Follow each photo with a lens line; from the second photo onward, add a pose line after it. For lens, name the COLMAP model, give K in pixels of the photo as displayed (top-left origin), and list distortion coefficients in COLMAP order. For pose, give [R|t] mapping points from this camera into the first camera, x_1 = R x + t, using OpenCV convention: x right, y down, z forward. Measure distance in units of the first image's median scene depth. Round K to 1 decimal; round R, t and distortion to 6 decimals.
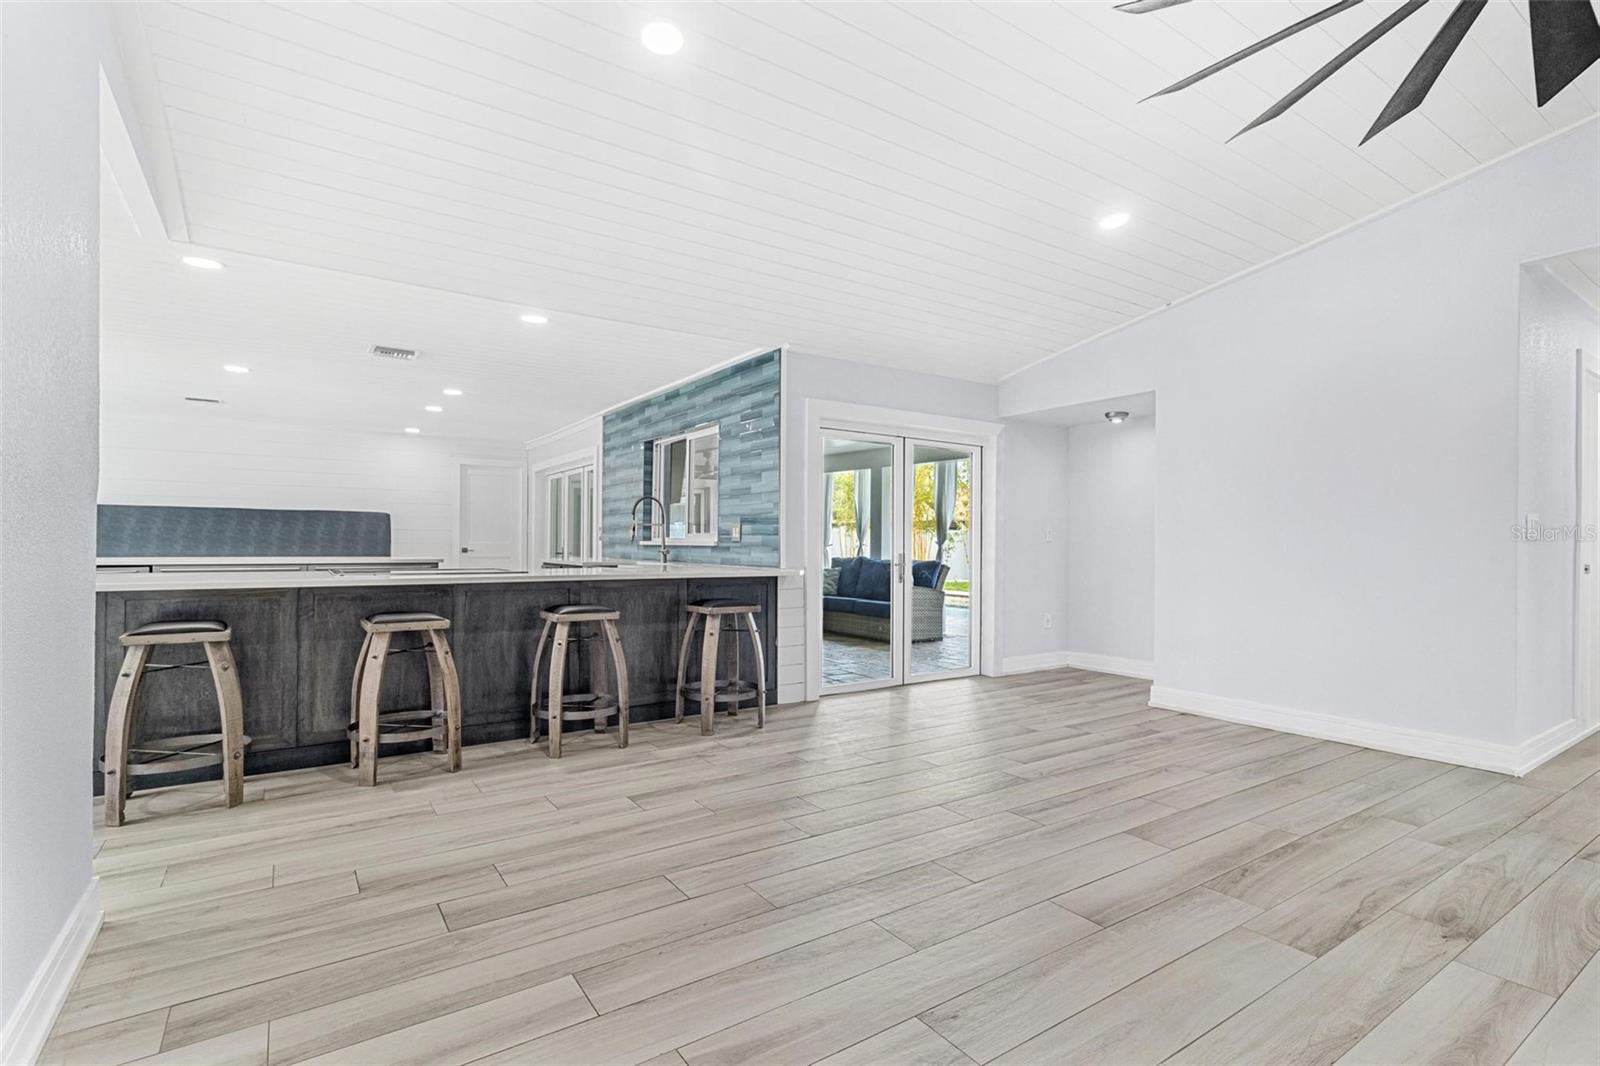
lens RADIAL K [[767.8, 0, 810.9], [0, 767.8, 544.6], [0, 0, 1]] dist [0.001183, 0.000156]
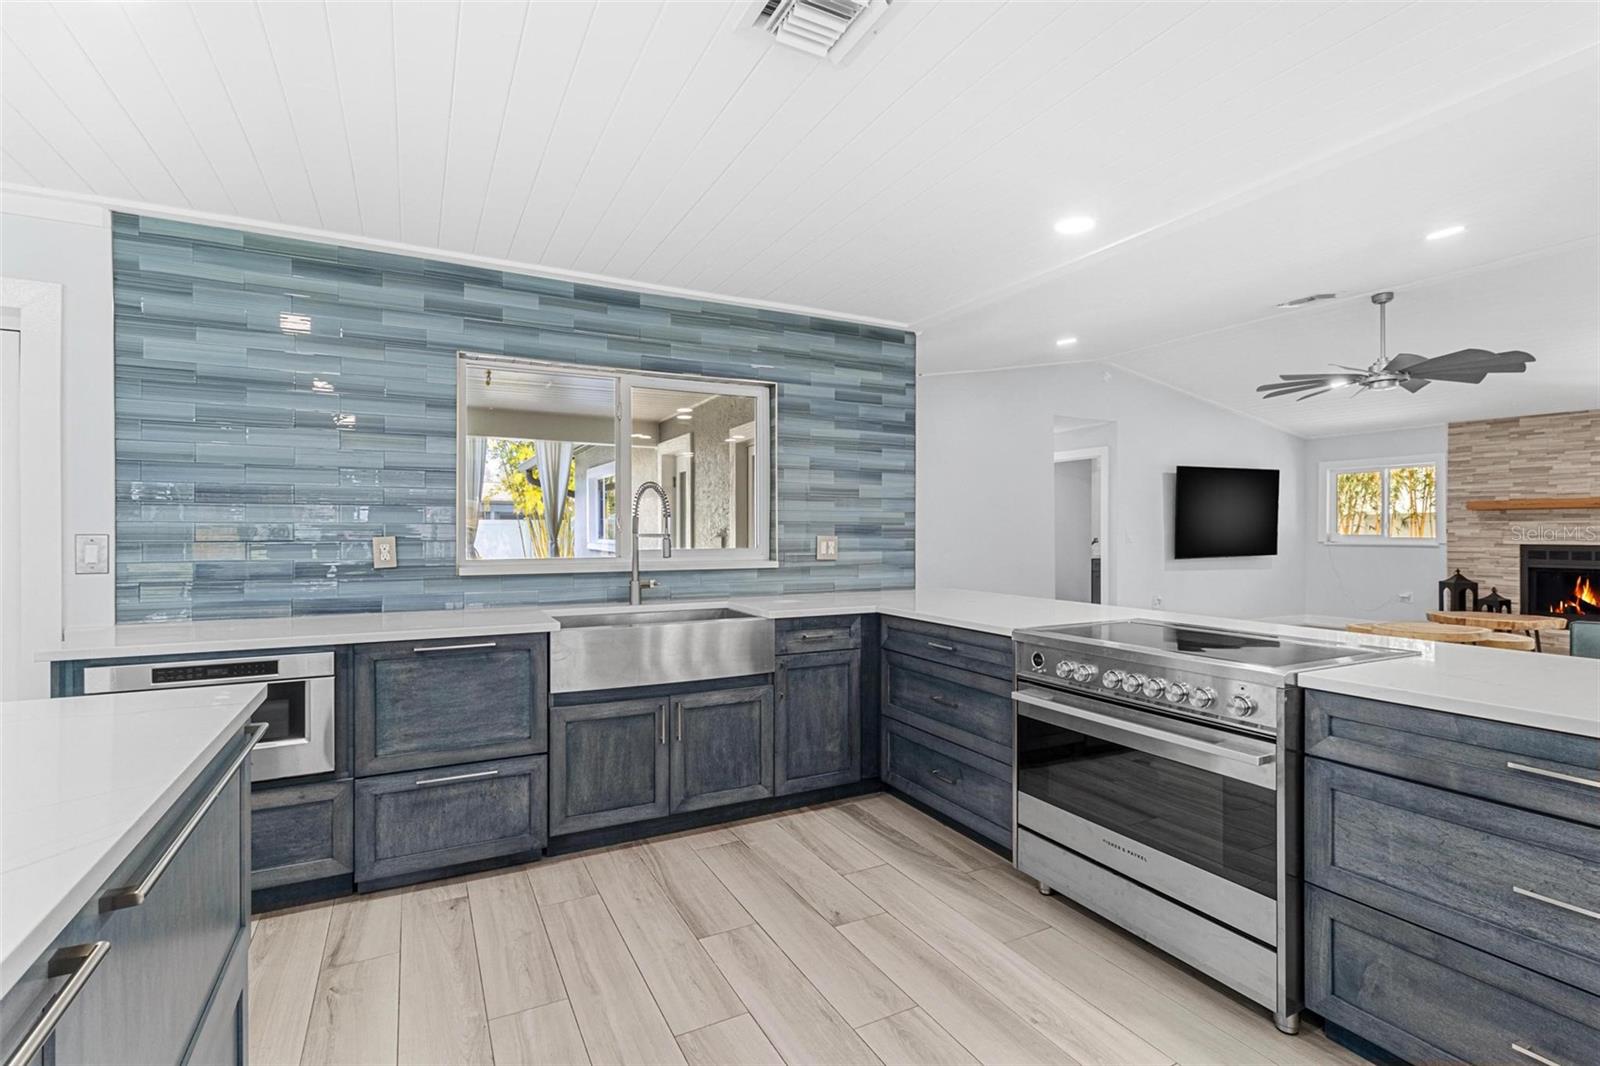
lens RADIAL K [[754.3, 0, 806.3], [0, 754.3, 532.1], [0, 0, 1]] dist [0.002103, 0.000443]
pose [[0.110213, -0.009157, 0.993866, -0.863408], [0.002055, 0.999958, 0.008985, -0.039273], [-0.993906, 0.001052, 0.110228, 0.991015]]
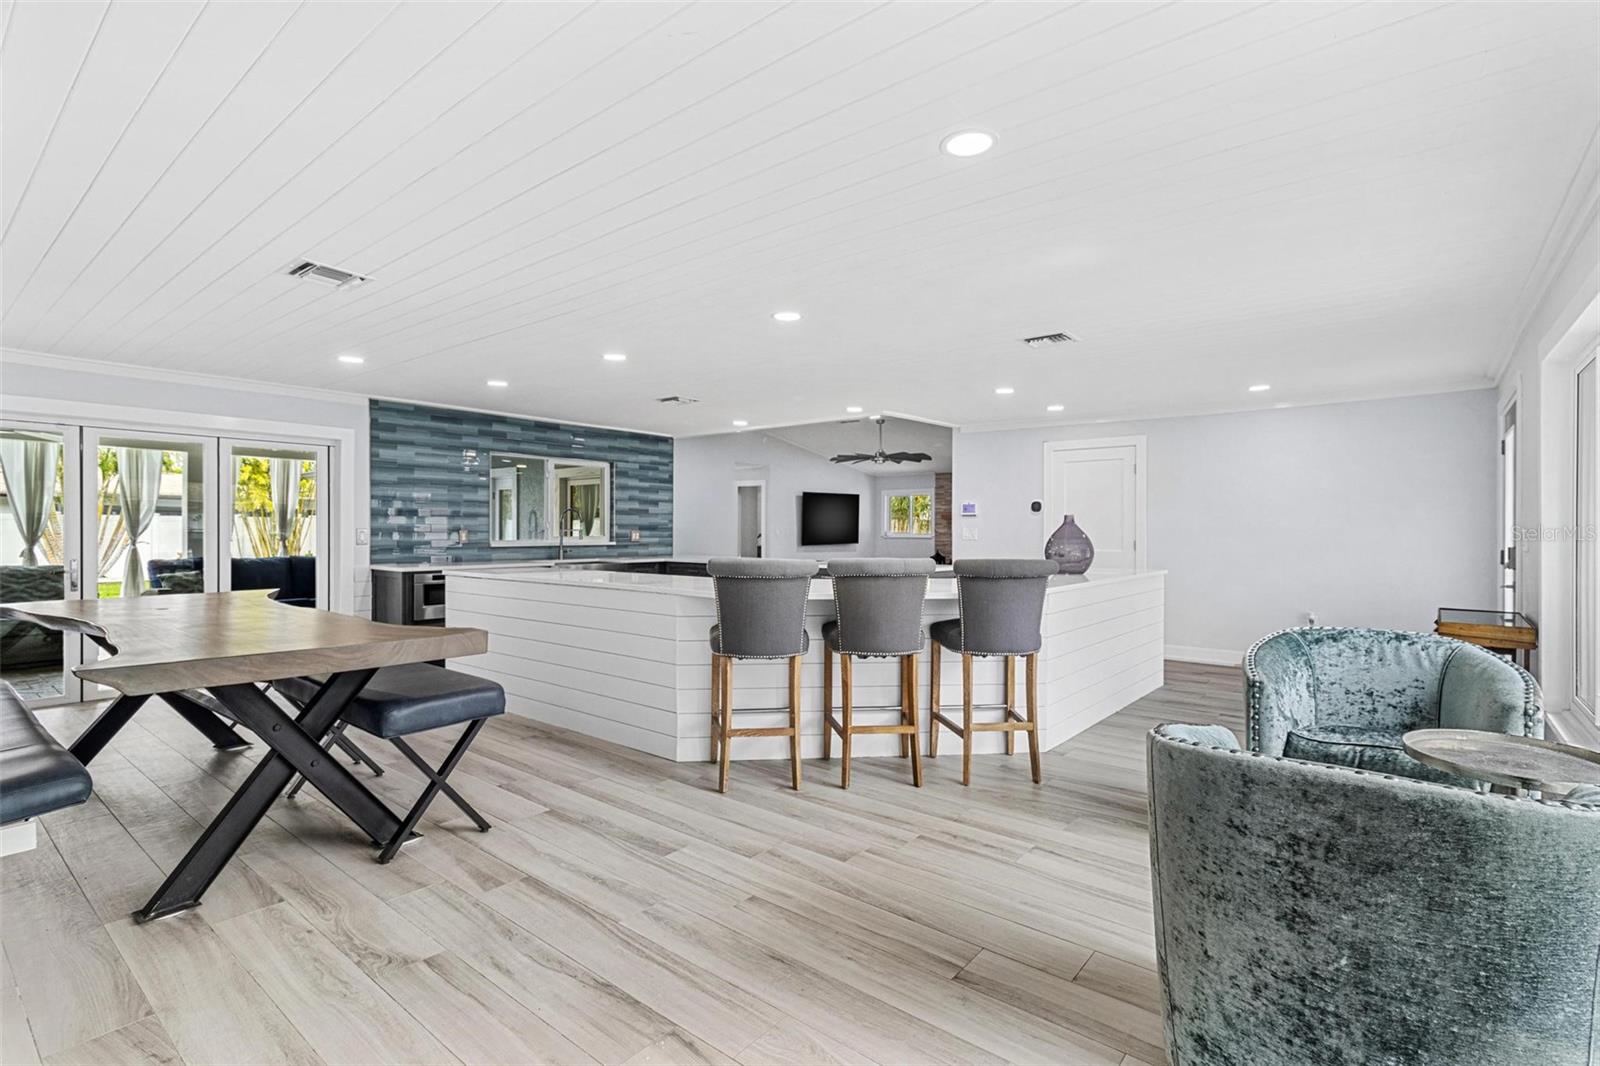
lens RADIAL K [[754.3, 0, 806.3], [0, 754.3, 532.1], [0, 0, 1]] dist [0.002103, 0.000443]
pose [[-0.292446, -0.010790, 0.956221, -1.830489], [-0.003443, 0.999942, 0.010230, -0.044105], [-0.956276, -0.000300, -0.292466, 1.182989]]
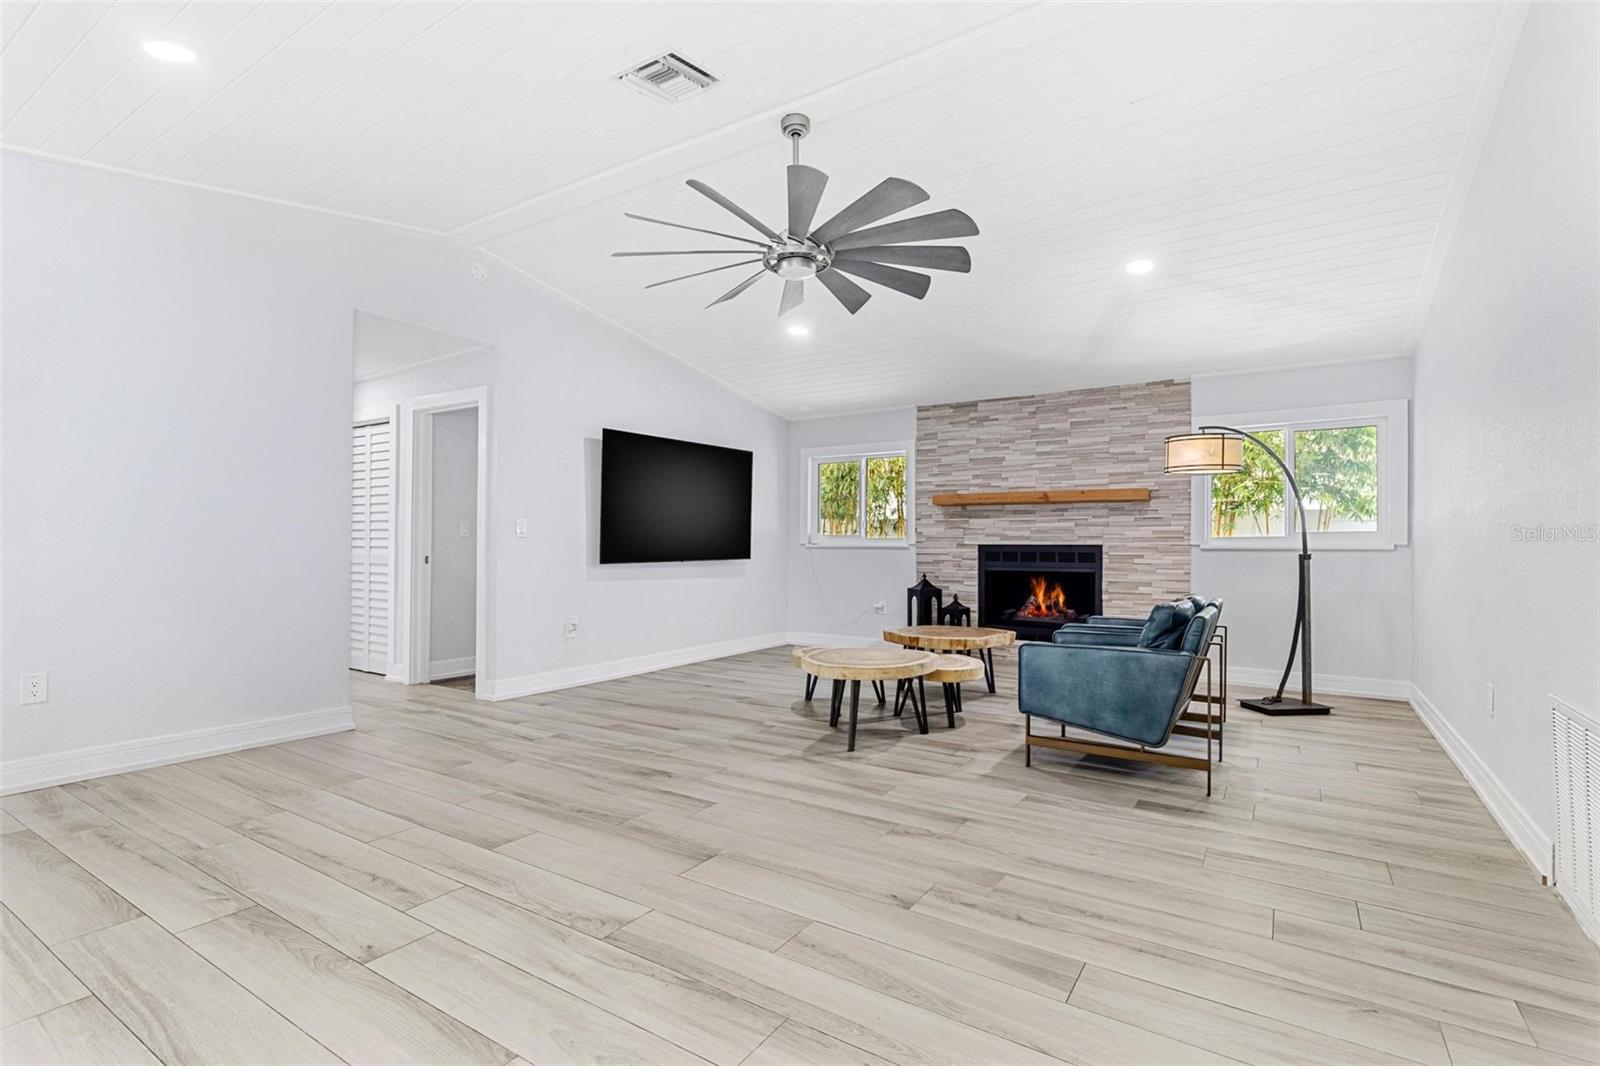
lens RADIAL K [[746.0, 0, 815.3], [0, 746.0, 540.9], [0, 0, 1]] dist [0.001624, 0.000127]
pose [[-0.397879, -0.000403, 0.917438, -0.310517], [-0.007741, 0.999966, -0.002918, 0.000367], [-0.917405, -0.008263, -0.397868, 0.536999]]
